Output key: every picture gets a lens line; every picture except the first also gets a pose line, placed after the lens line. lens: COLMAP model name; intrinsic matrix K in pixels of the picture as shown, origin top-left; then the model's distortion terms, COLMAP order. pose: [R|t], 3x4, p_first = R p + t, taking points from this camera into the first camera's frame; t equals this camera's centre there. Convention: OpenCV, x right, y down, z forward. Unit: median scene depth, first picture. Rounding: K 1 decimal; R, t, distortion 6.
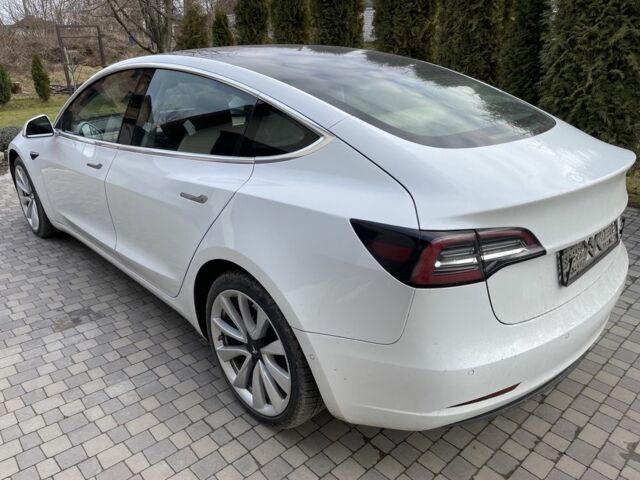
lens RADIAL K [[489.4, 0, 320.0], [0, 489.4, 240.0], [0, 0, 1]] dist [0.087743, -0.148669]
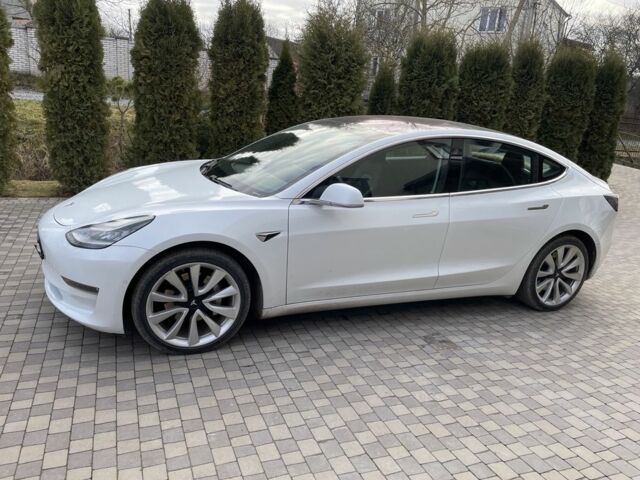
lens RADIAL K [[489.4, 0, 320.0], [0, 489.4, 240.0], [0, 0, 1]] dist [0.087743, -0.148669]
pose [[0.347172, -0.219517, 0.911748, -1.736449], [0.265390, 0.955474, 0.128990, -0.328661], [-0.899466, 0.197187, 0.389971, 0.793480]]
